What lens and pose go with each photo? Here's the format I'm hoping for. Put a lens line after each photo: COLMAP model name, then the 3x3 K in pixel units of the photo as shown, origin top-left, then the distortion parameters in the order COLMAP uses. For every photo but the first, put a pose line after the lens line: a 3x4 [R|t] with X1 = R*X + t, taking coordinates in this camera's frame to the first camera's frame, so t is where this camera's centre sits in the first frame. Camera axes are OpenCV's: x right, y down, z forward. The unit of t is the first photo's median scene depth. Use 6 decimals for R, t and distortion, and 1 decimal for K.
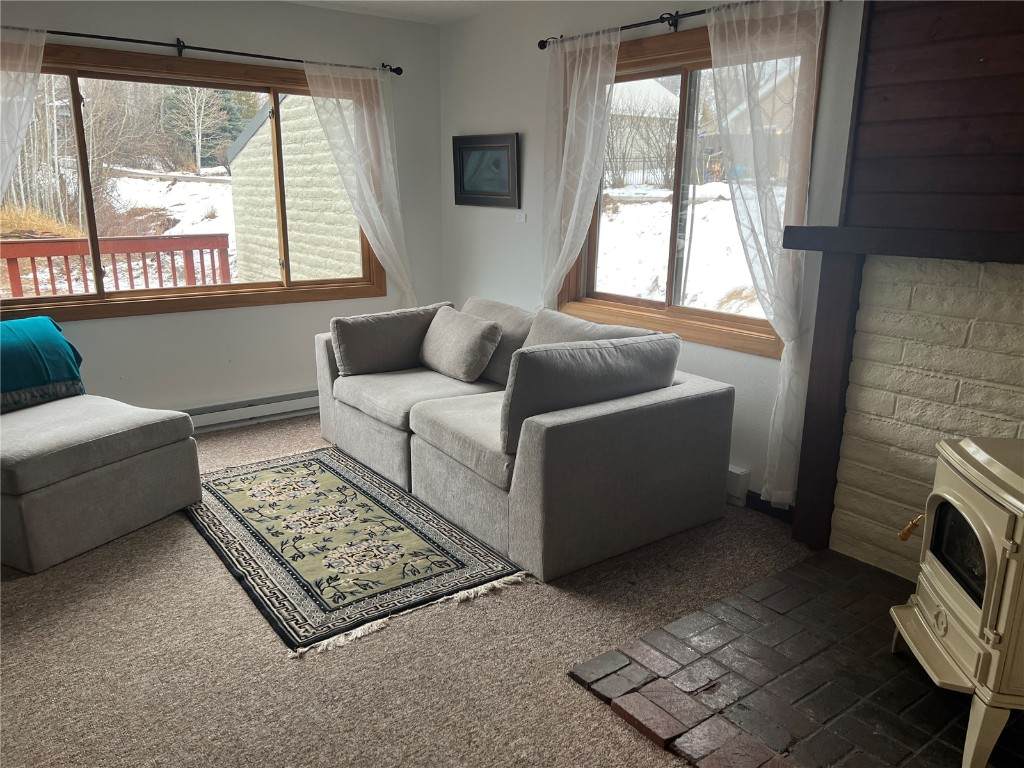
lens RADIAL K [[768.9, 0, 515.4], [0, 768.9, 386.2], [0, 0, 1]] dist [0.065257, -0.069649]
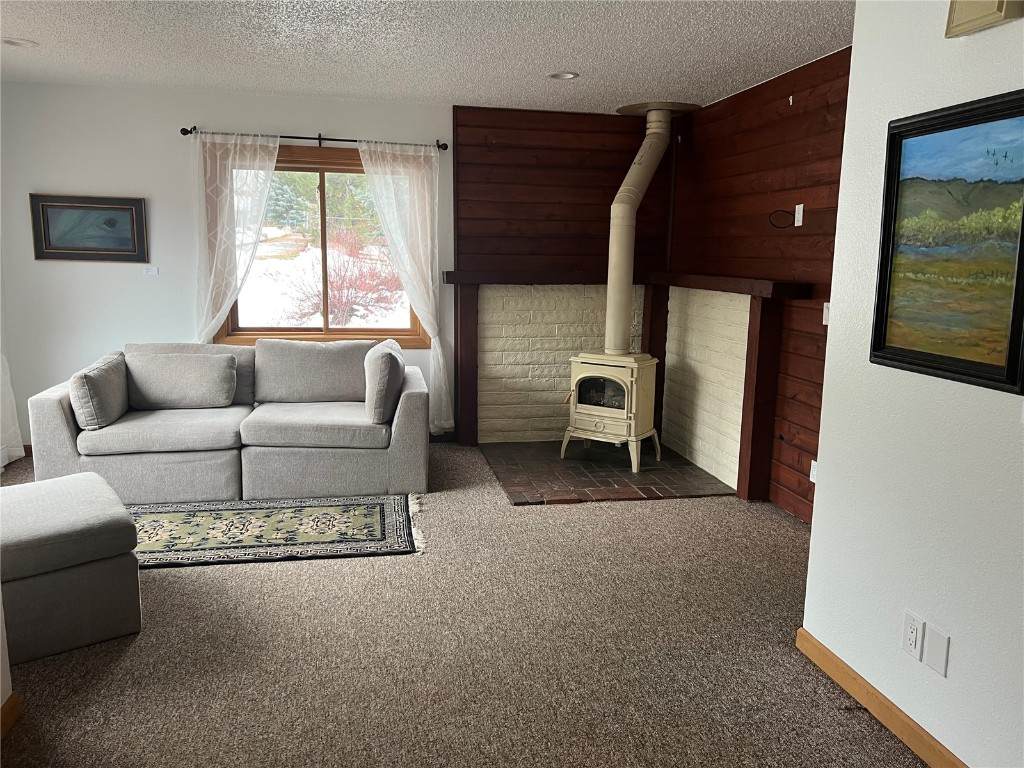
lens RADIAL K [[754.7, 0, 512.0], [0, 754.7, 384.0], [0, 0, 1]] dist [0.033727, -0.002030]
pose [[0.436325, -0.150031, 0.887193, -1.136342], [0.214135, 0.974986, 0.059565, -0.018771], [-0.873937, 0.163990, 0.457538, 0.091311]]
